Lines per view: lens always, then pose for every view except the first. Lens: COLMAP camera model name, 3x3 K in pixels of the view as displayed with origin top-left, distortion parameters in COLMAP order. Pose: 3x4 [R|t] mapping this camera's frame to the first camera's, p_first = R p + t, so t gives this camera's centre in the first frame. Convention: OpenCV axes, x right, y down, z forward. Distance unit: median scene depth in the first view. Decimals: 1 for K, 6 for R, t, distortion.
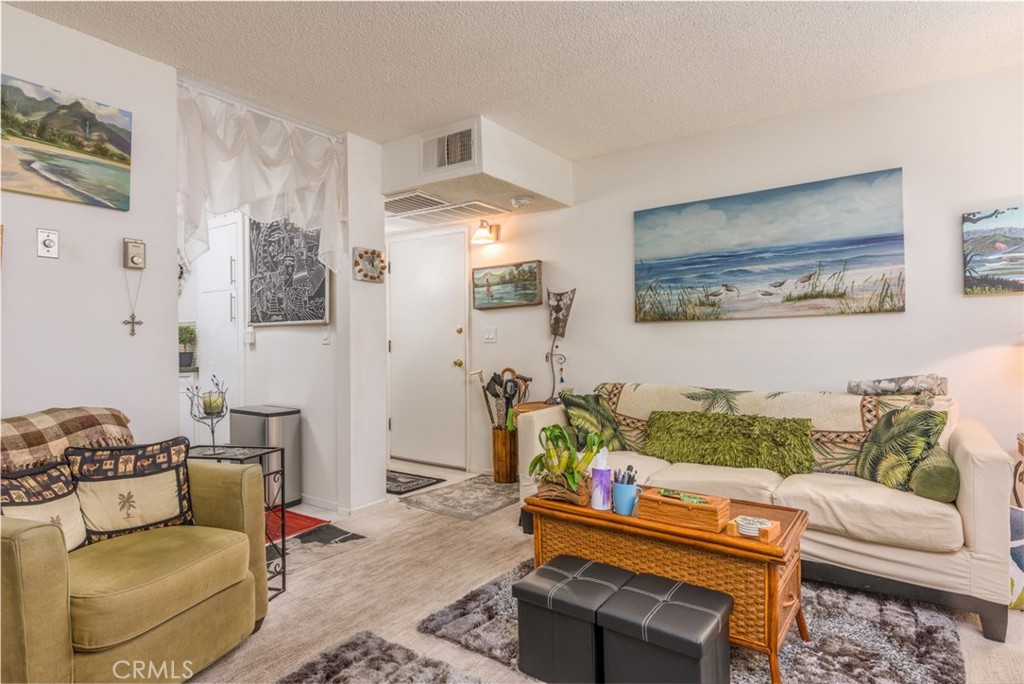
lens RADIAL K [[562.4, 0, 512.6], [0, 562.4, 340.5], [0, 0, 1]] dist [0.006835, 0.002918]
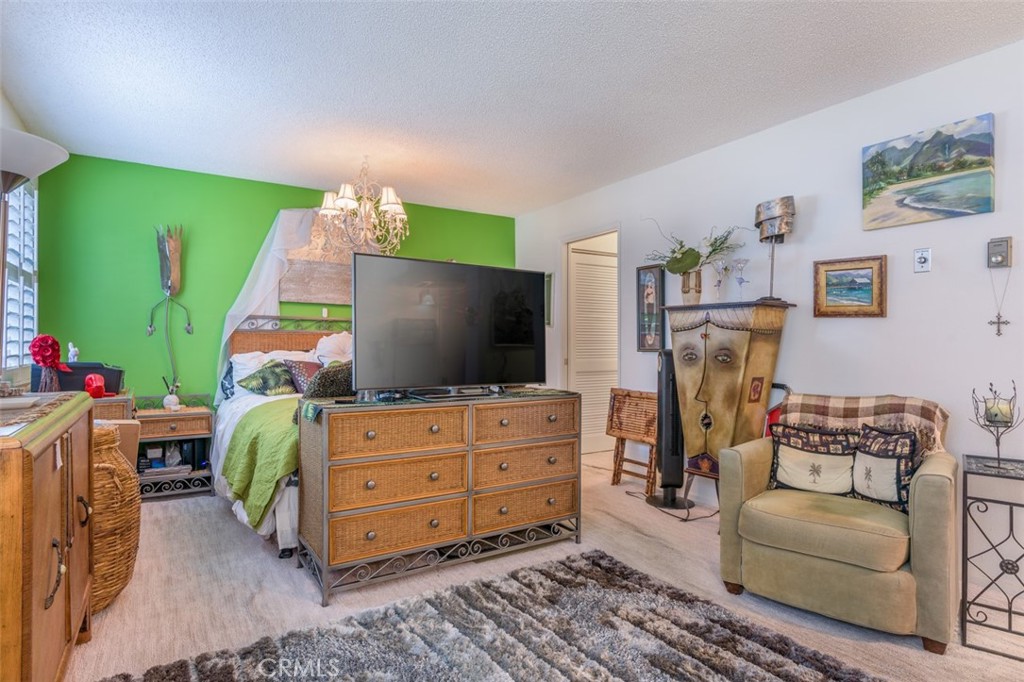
lens RADIAL K [[562.4, 0, 513.5], [0, 562.4, 345.0], [0, 0, 1]] dist [0.006835, 0.002918]
pose [[-0.382739, 0.013473, -0.923758, 0.637343], [0.006654, 0.999908, 0.011827, -0.010898], [0.923833, -0.001620, -0.382793, 0.663305]]
